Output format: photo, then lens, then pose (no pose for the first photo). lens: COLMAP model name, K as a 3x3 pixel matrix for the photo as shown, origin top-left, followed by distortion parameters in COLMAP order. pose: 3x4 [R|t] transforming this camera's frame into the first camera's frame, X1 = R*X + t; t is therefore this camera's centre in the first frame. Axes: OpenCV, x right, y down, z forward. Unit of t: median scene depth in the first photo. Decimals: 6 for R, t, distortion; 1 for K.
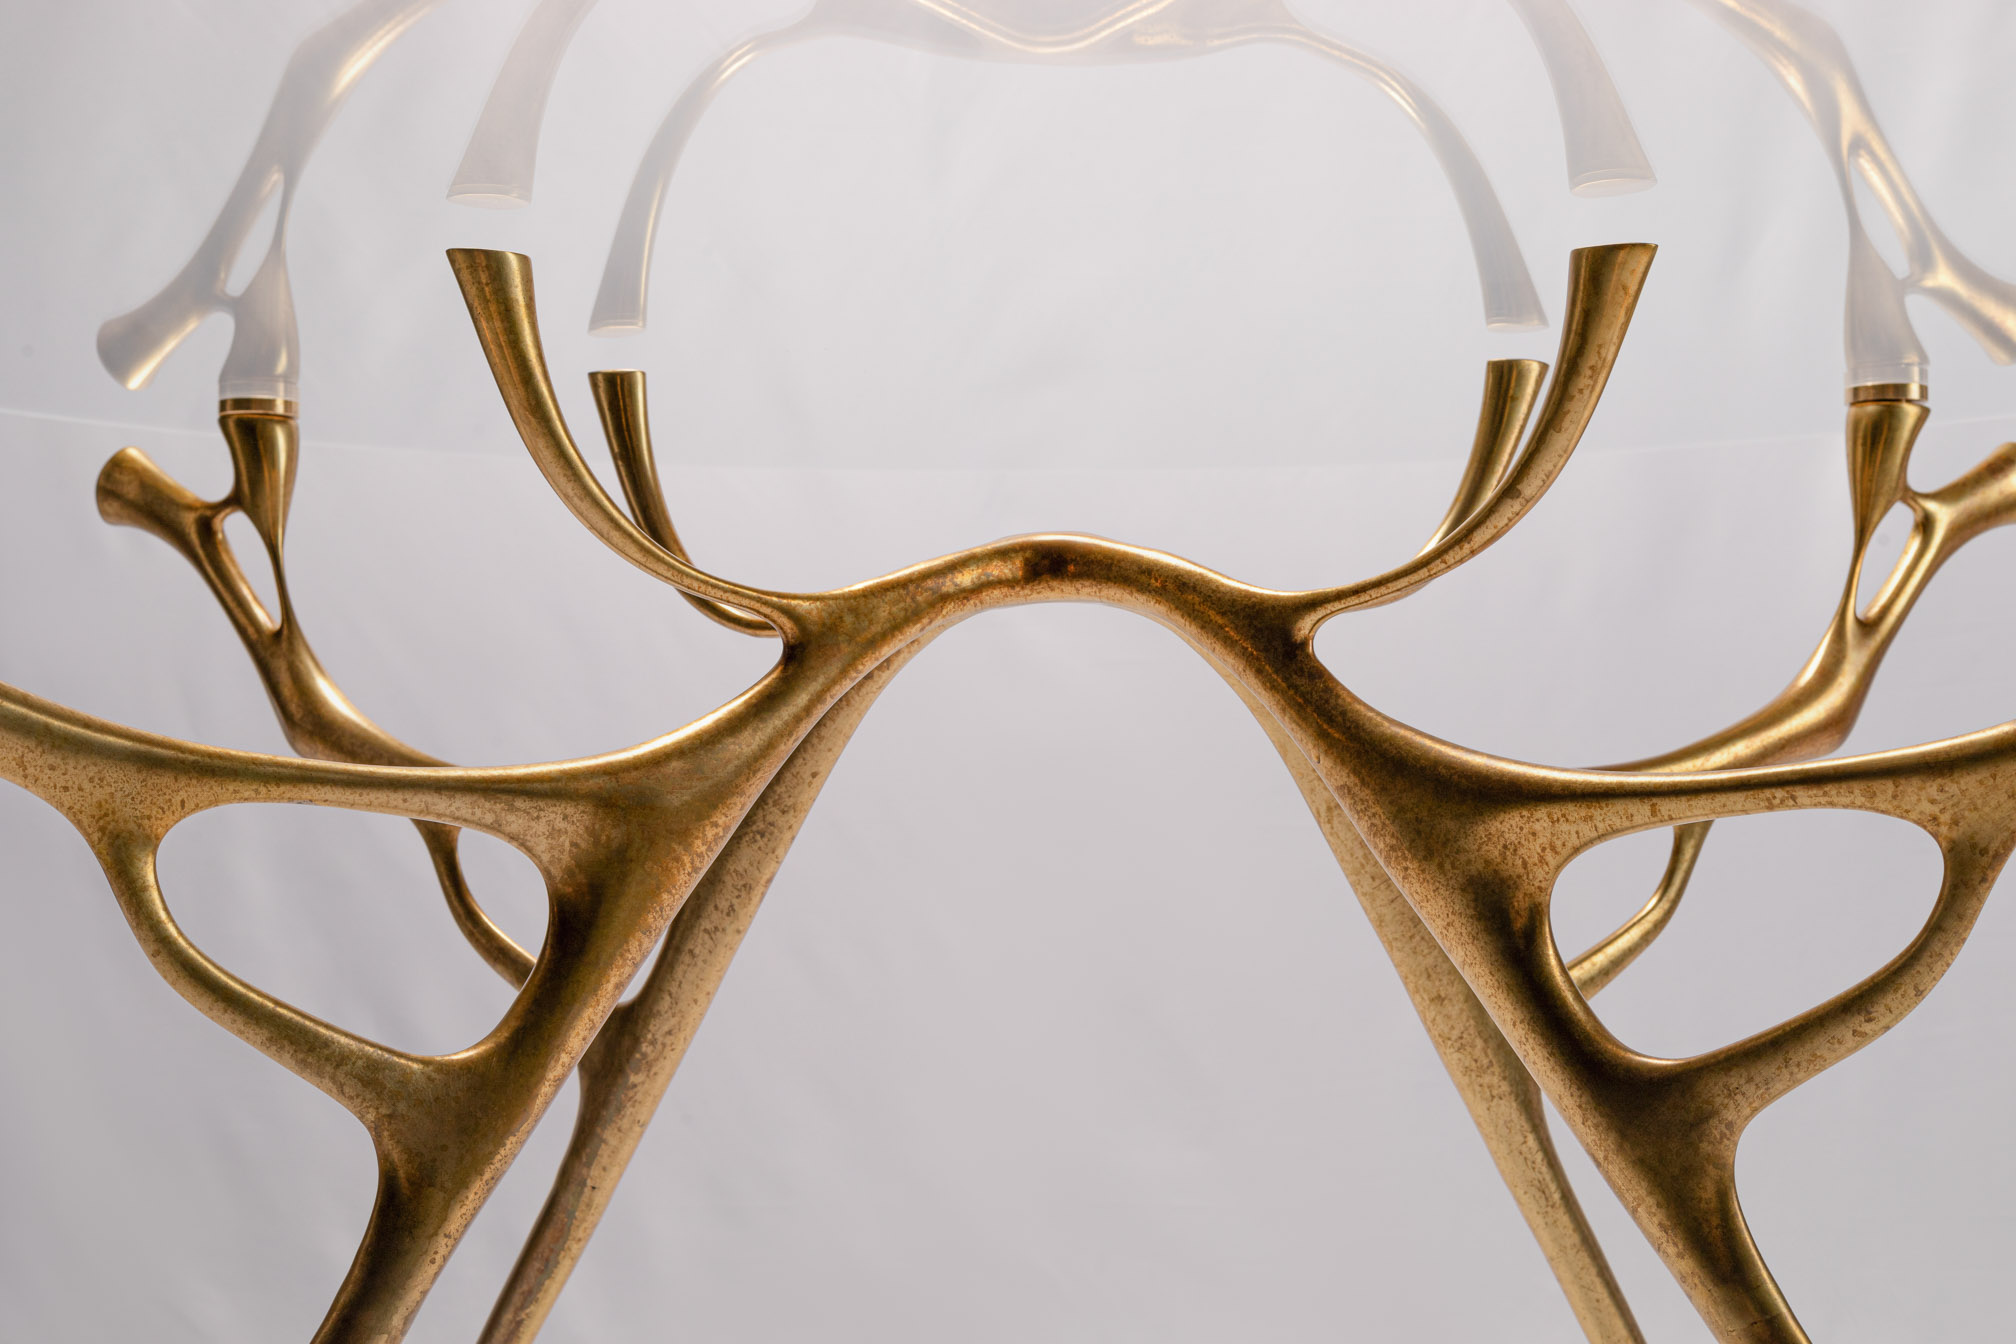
lens RADIAL K [[3026.0, 0, 953.2], [0, 3026.0, 680.1], [0, 0, 1]] dist [0.026808, 0.000000]
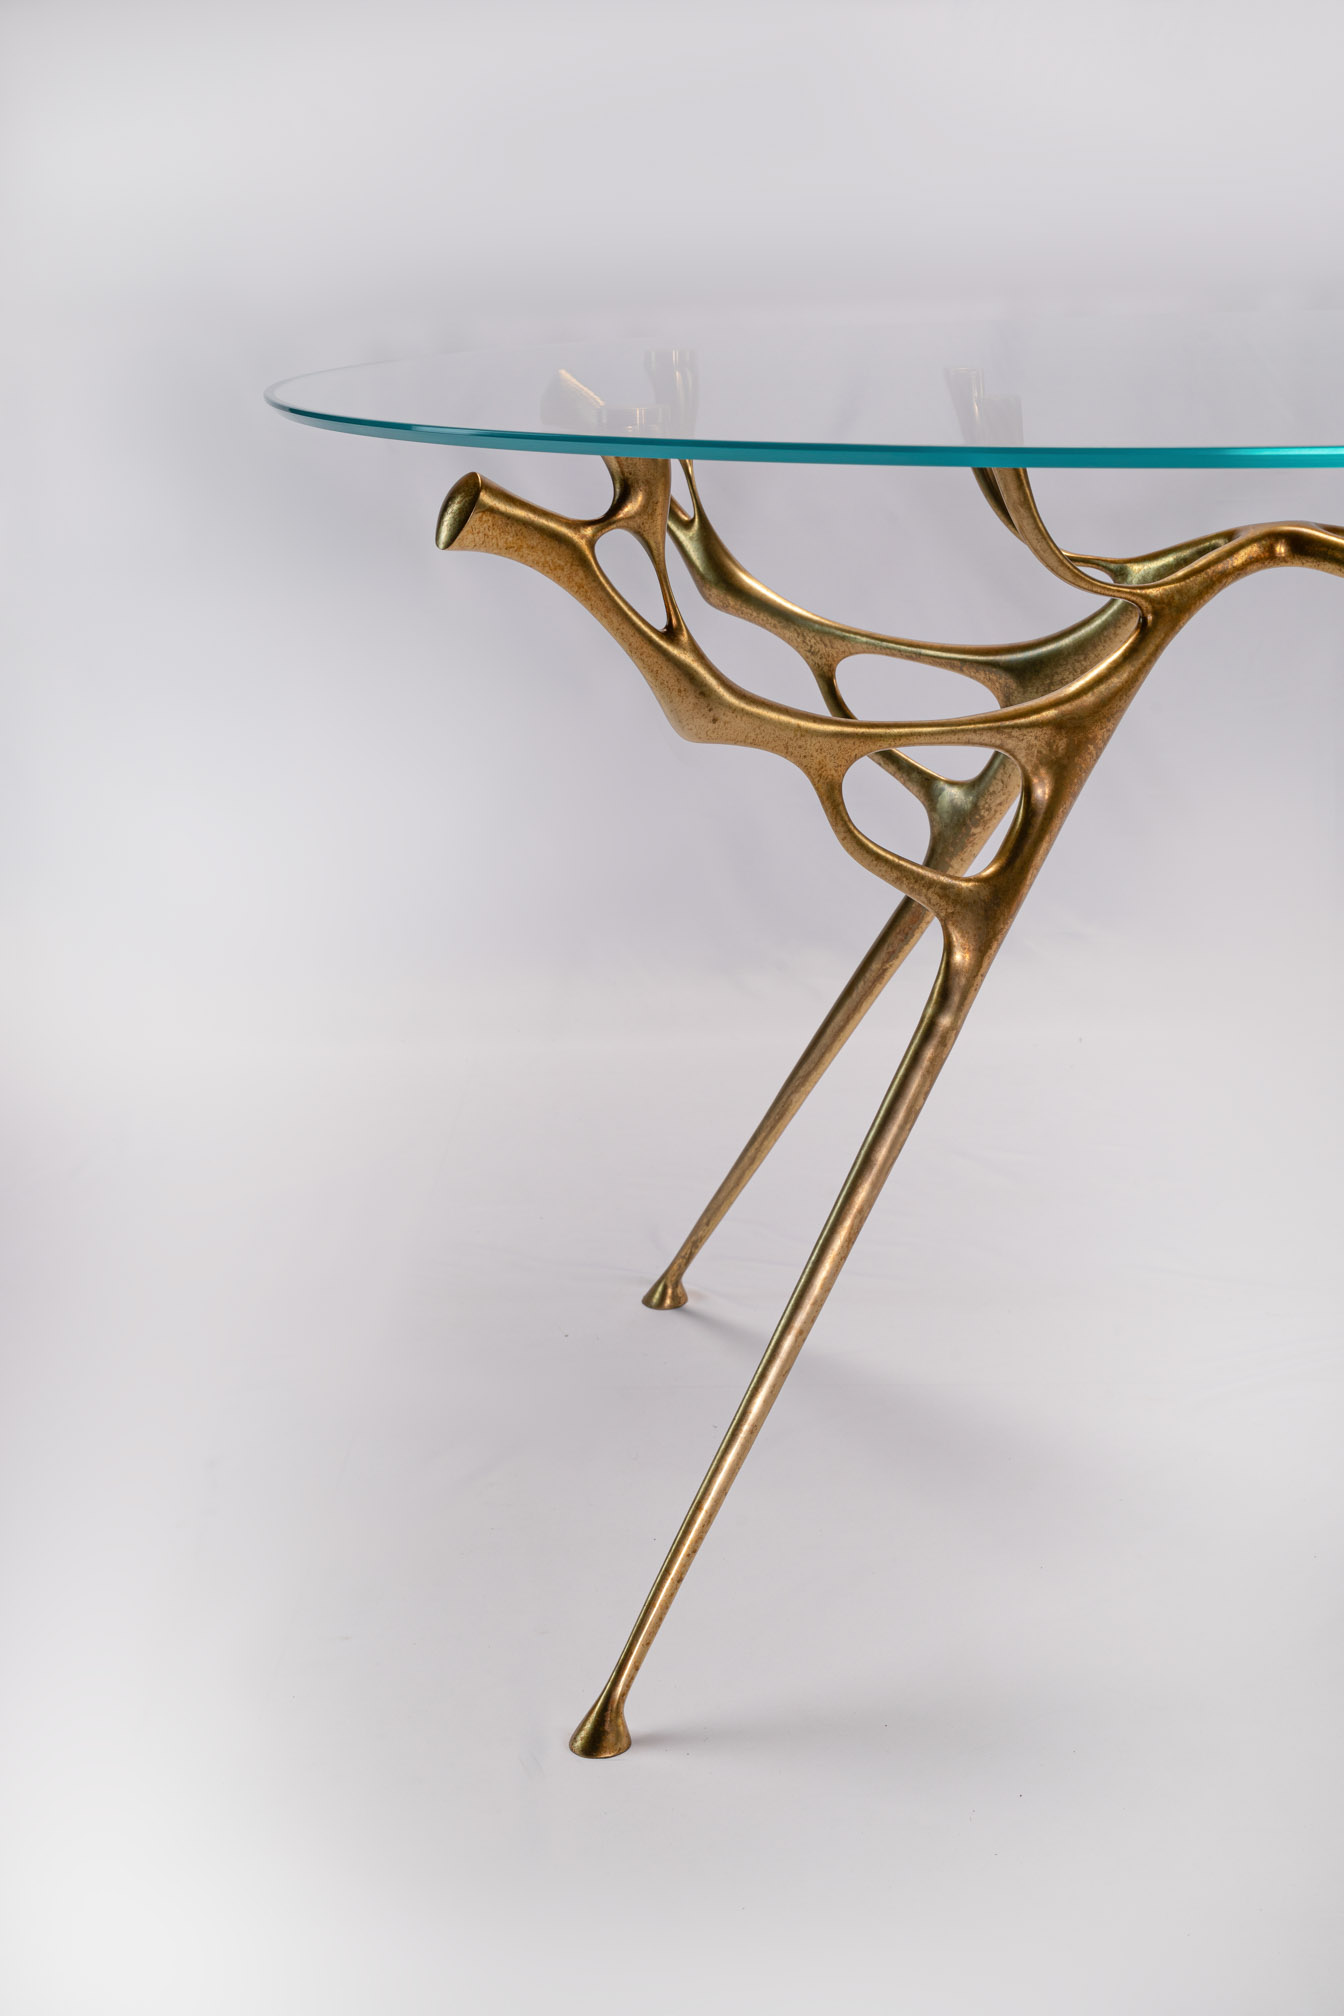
lens RADIAL K [[3026.0, 0, 661.2], [0, 3026.0, 998.2], [0, 0, 1]] dist [0.026808, 0.000000]
pose [[0.999839, -0.017691, 0.003151, -0.349981], [0.015943, 0.954248, 0.298591, -0.333355], [-0.008289, -0.298492, 0.954376, -0.698918]]
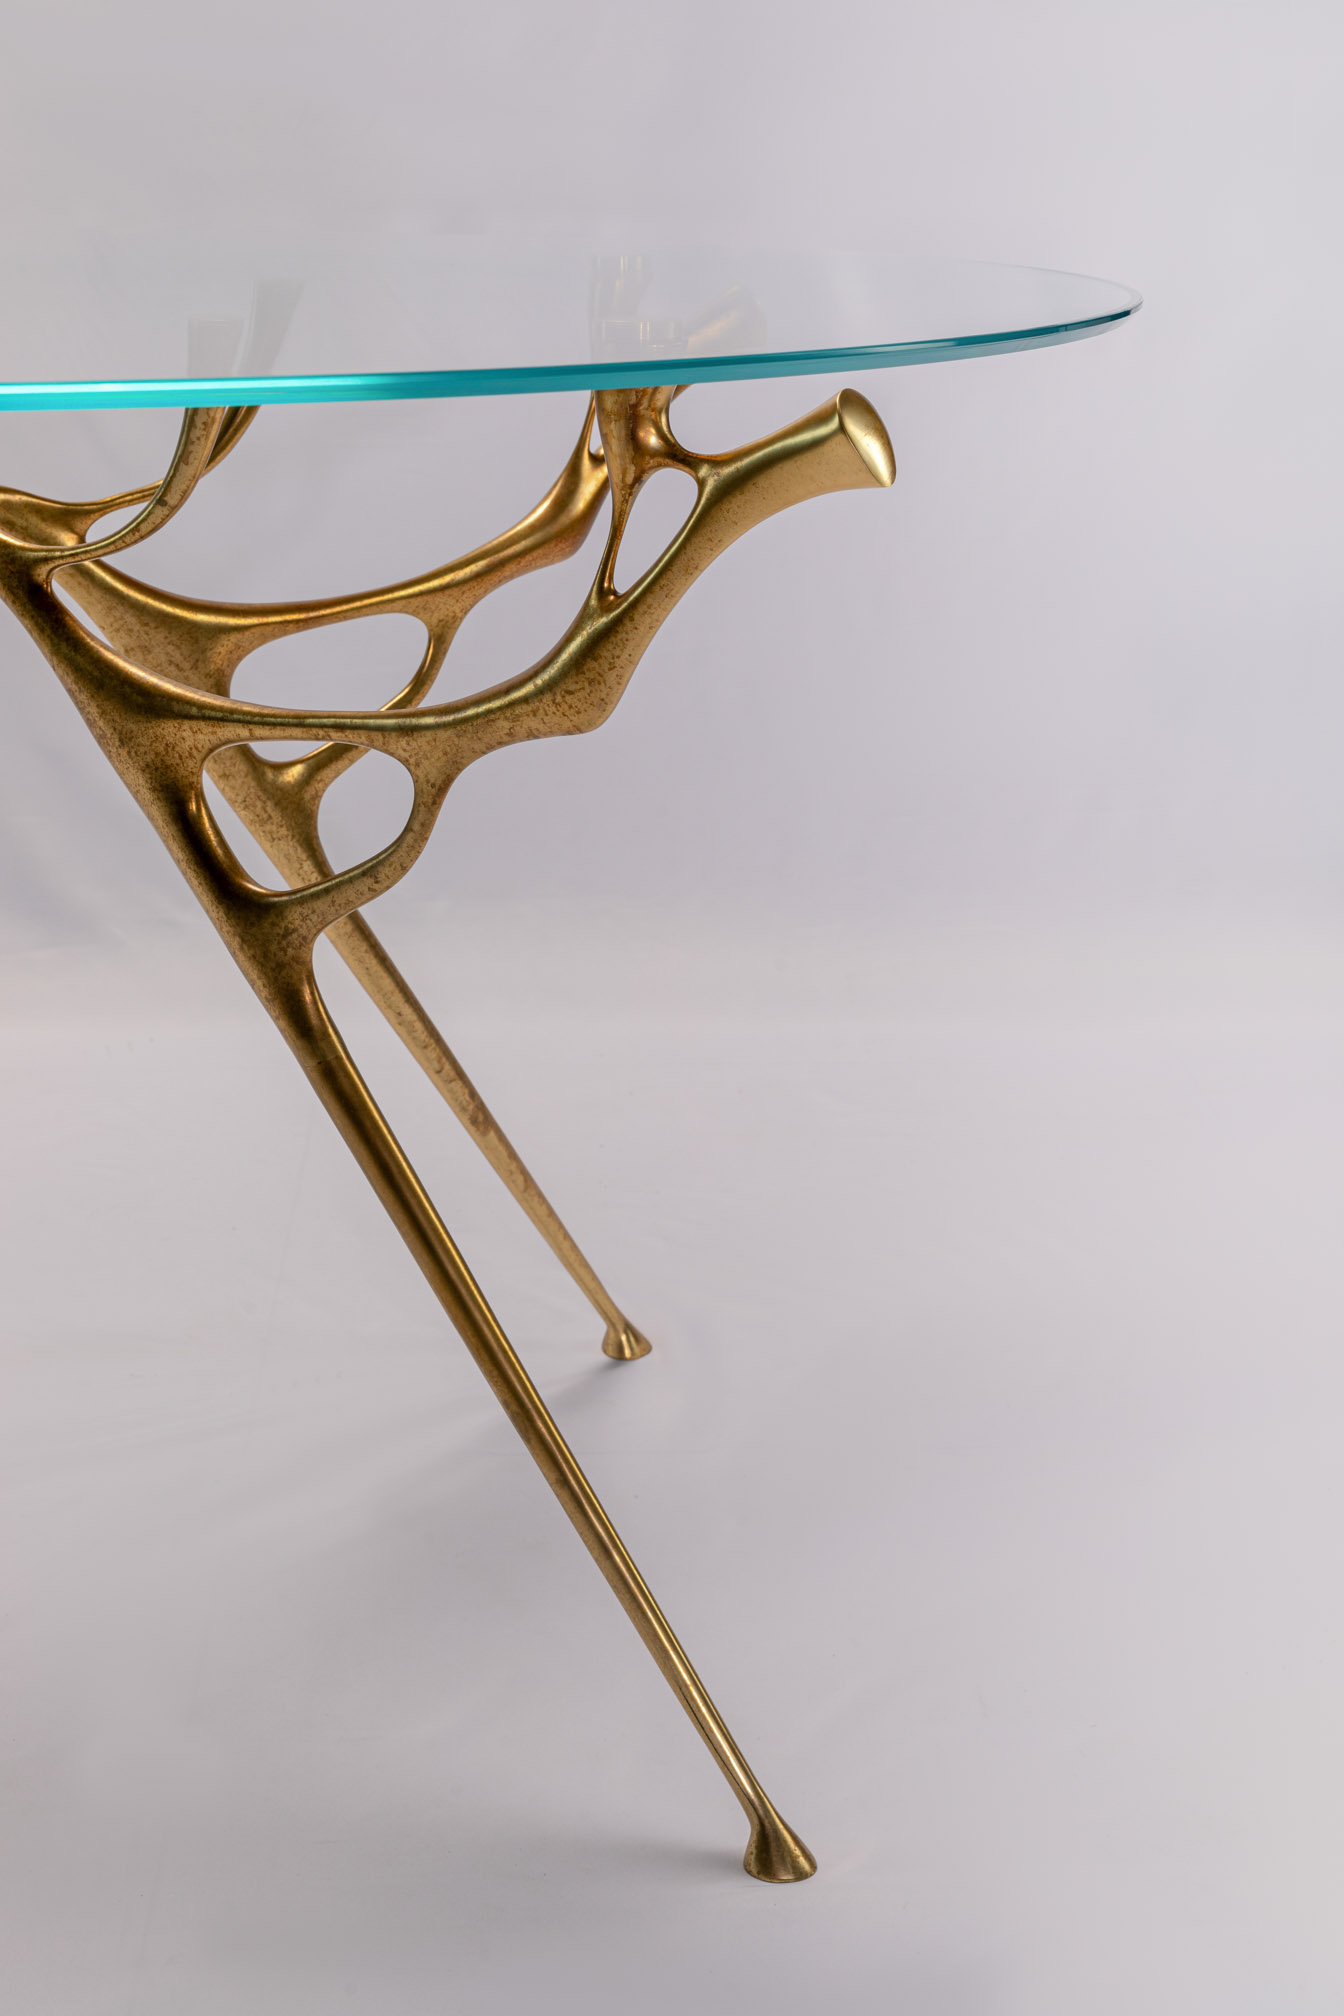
lens RADIAL K [[3026.0, 0, 678.9], [0, 3026.0, 1009.5], [0, 0, 1]] dist [0.026808, 0.000000]
pose [[0.995780, -0.010925, 0.091124, 0.295597], [-0.019424, 0.945309, 0.325597, -0.305142], [-0.089697, -0.325993, 0.941107, -0.433313]]
